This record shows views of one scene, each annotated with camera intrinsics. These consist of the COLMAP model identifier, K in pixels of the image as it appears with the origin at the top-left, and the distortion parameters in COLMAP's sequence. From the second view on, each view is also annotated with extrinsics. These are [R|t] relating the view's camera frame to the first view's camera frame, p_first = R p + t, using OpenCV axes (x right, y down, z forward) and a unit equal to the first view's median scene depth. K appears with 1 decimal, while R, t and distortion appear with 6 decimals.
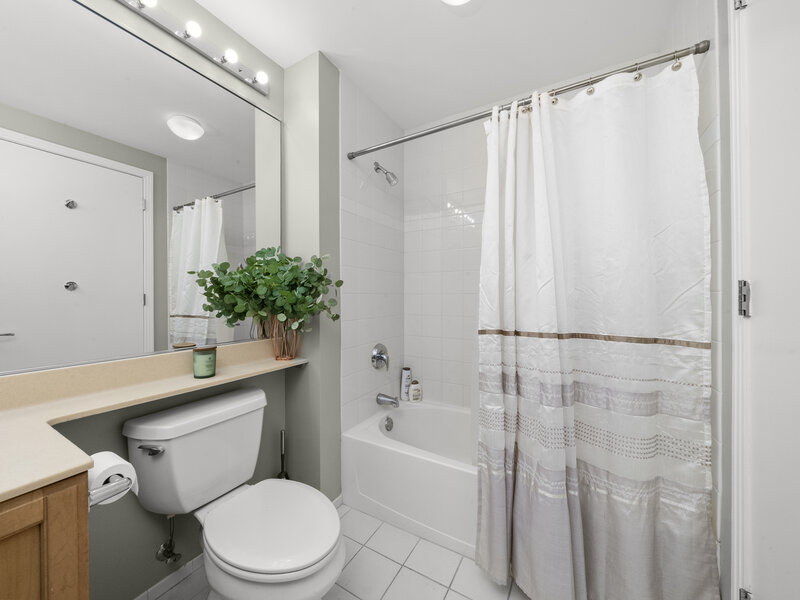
lens RADIAL K [[302.4, 0, 400.0], [0, 302.4, 300.0], [0, 0, 1]] dist [-0.000772, -0.000083]
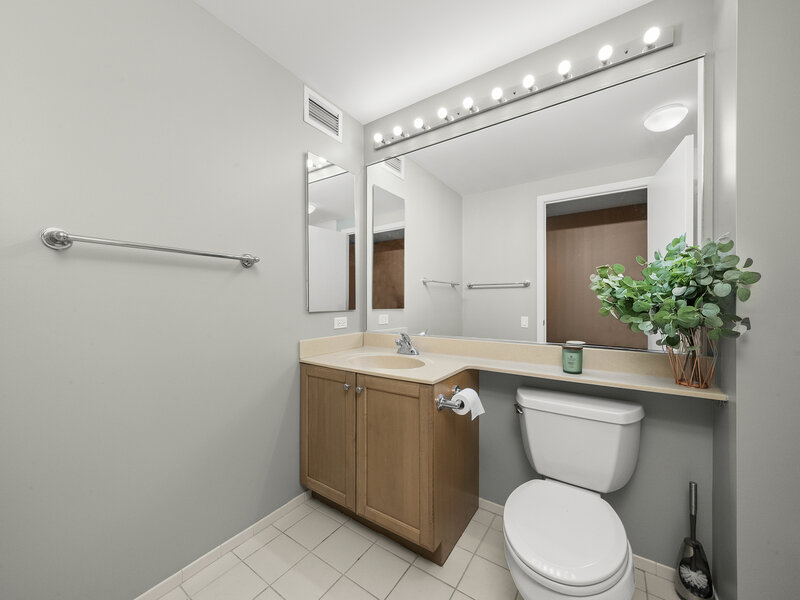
lens RADIAL K [[302.4, 0, 400.0], [0, 302.4, 300.0], [0, 0, 1]] dist [-0.000772, -0.000083]
pose [[-0.066851, -0.002080, -0.997761, 0.483801], [-0.004957, 0.999986, -0.001752, -0.004566], [0.997751, 0.004829, -0.066861, 0.426258]]
